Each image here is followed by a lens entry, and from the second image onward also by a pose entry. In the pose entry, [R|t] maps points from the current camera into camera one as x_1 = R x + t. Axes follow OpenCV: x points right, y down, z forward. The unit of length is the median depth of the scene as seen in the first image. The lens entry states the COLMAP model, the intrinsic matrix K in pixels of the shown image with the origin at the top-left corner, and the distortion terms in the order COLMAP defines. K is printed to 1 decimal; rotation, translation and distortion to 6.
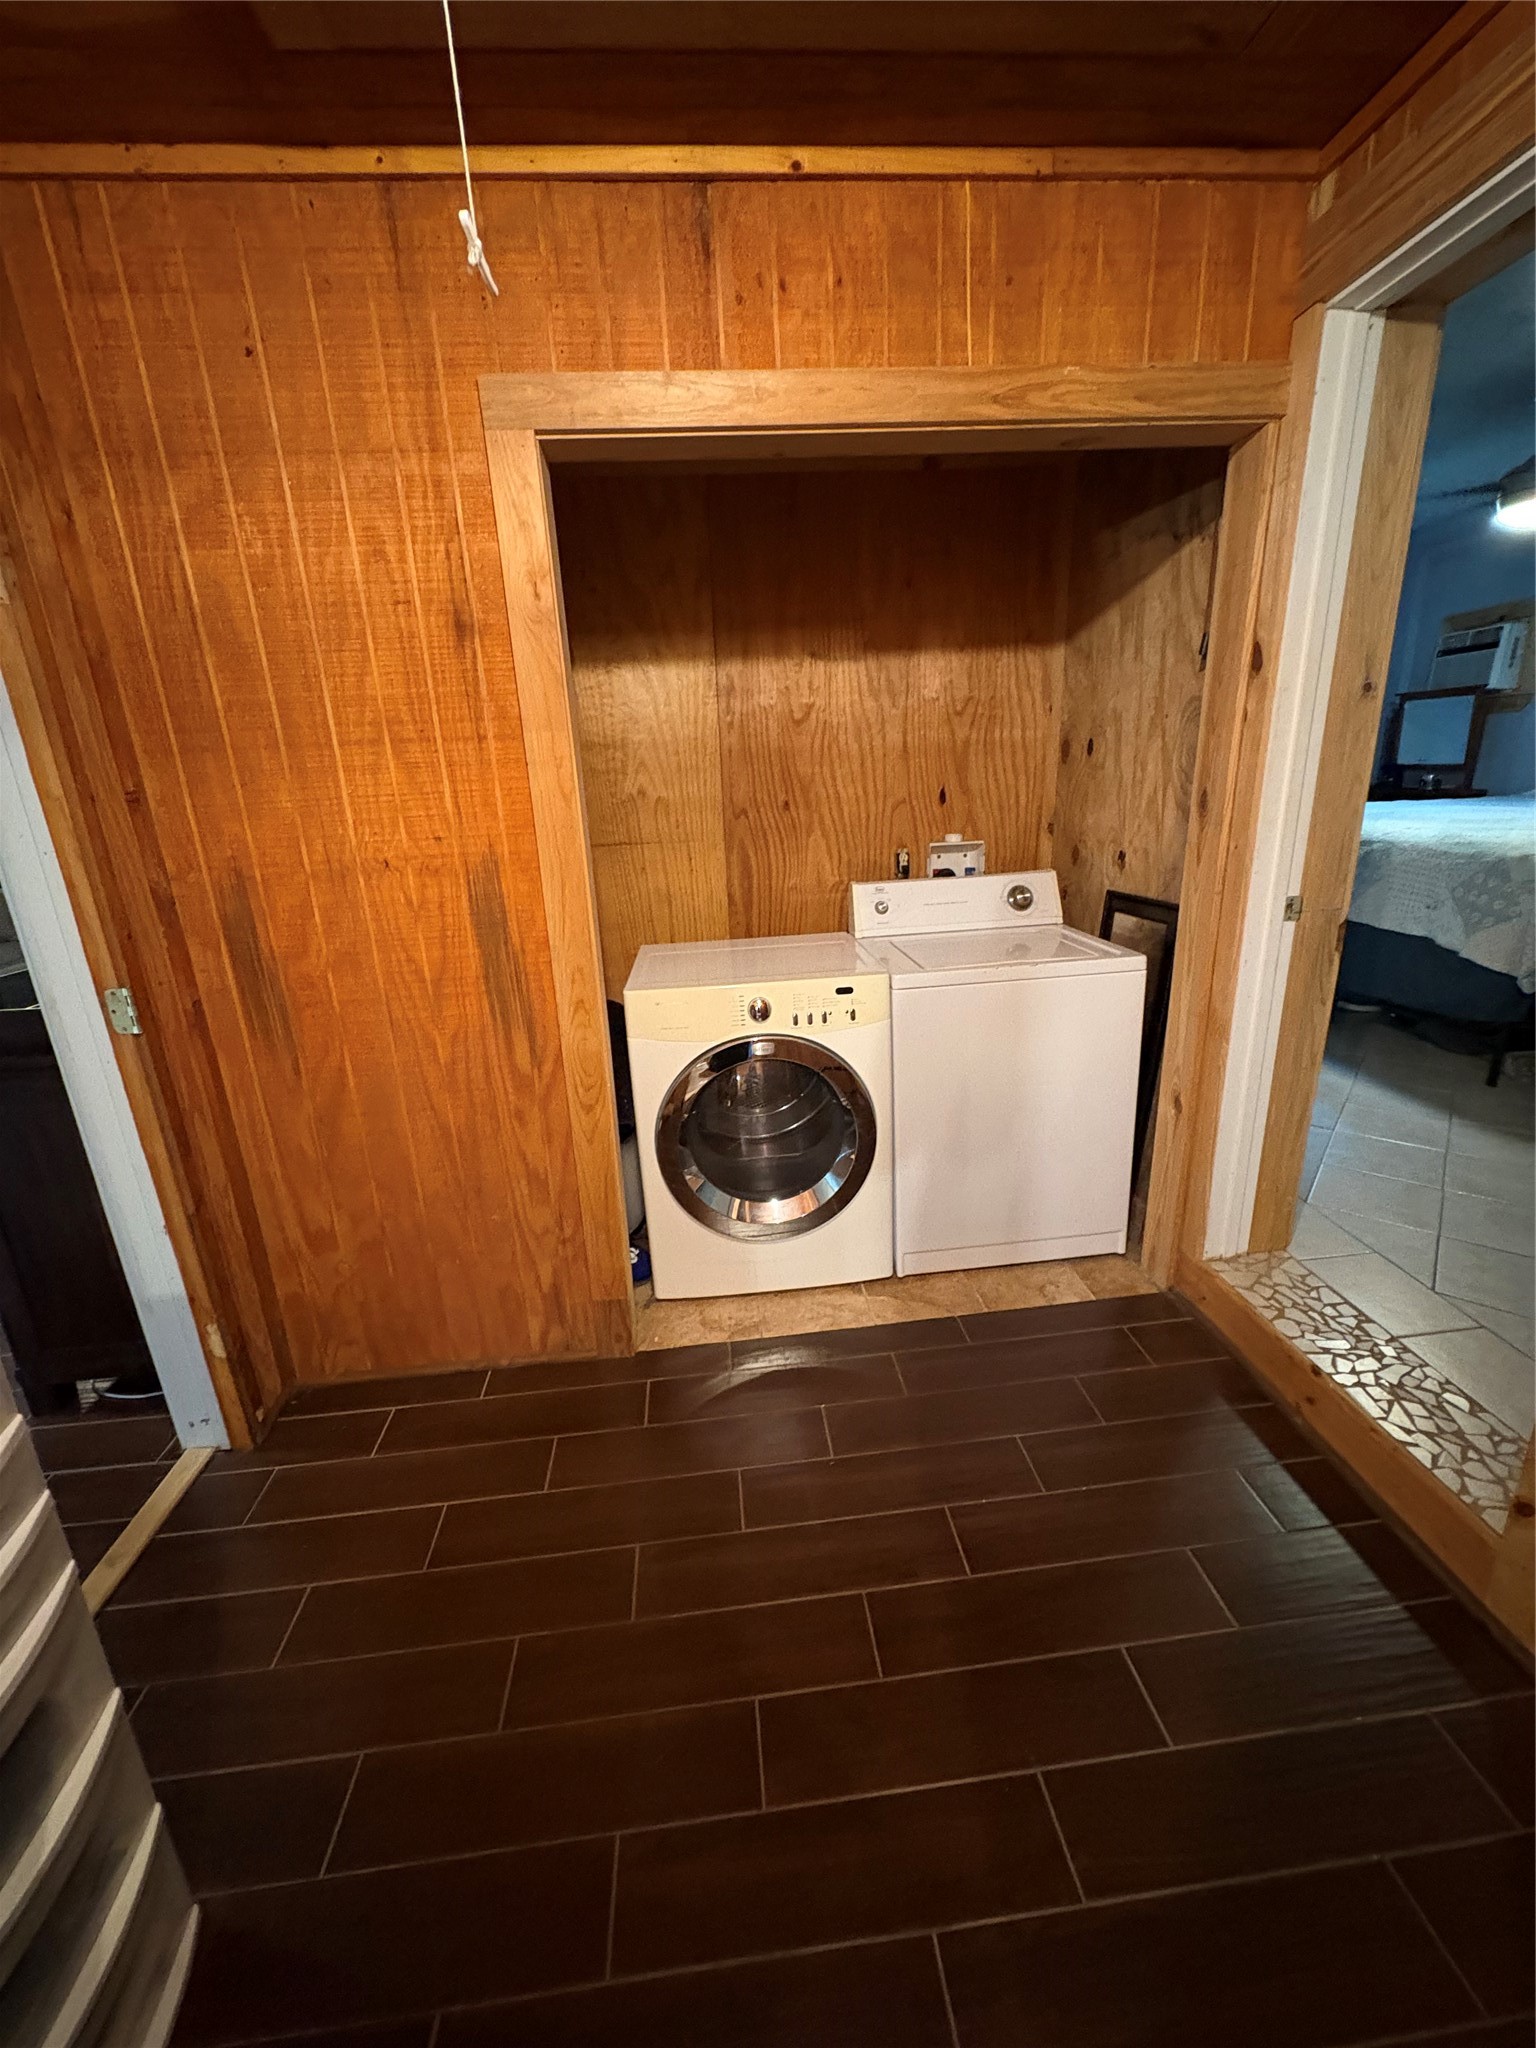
lens RADIAL K [[815.7, 0, 767.2], [0, 815.7, 1030.6], [0, 0, 1]] dist [0.001146, -0.000204]
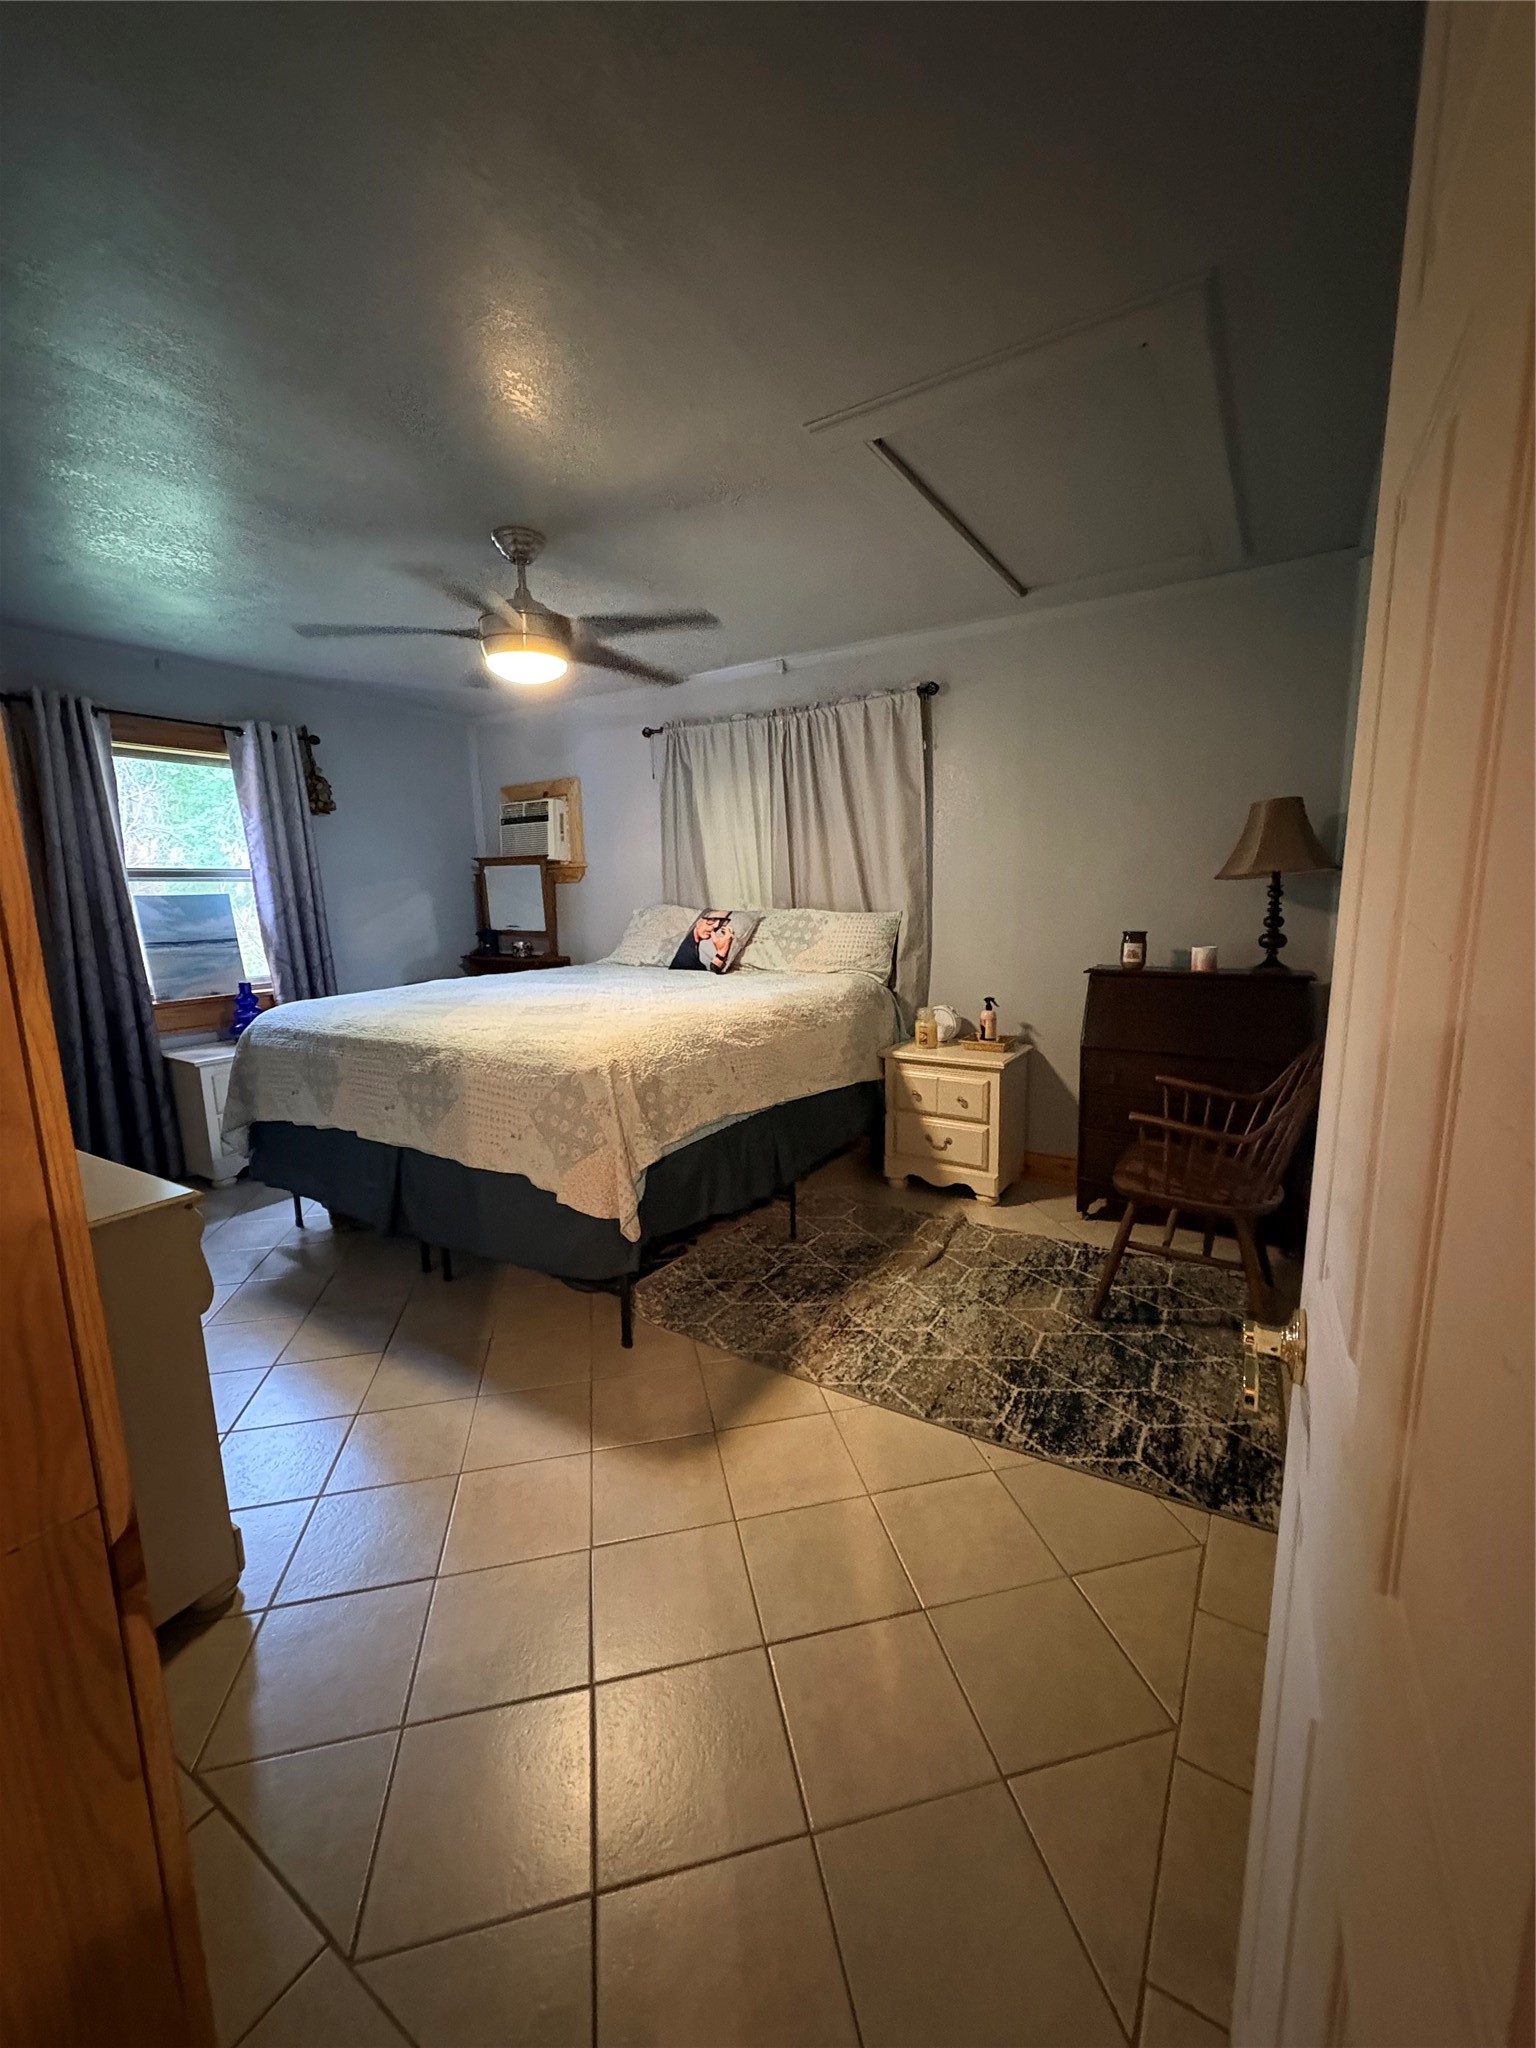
lens RADIAL K [[815.7, 0, 768.1], [0, 815.7, 1030.7], [0, 0, 1]] dist [0.001146, -0.000204]
pose [[0.615789, -0.099485, 0.781605, 0.246937], [0.227414, 0.972220, -0.055421, -0.098063], [-0.754378, 0.211876, 0.621307, 0.221118]]
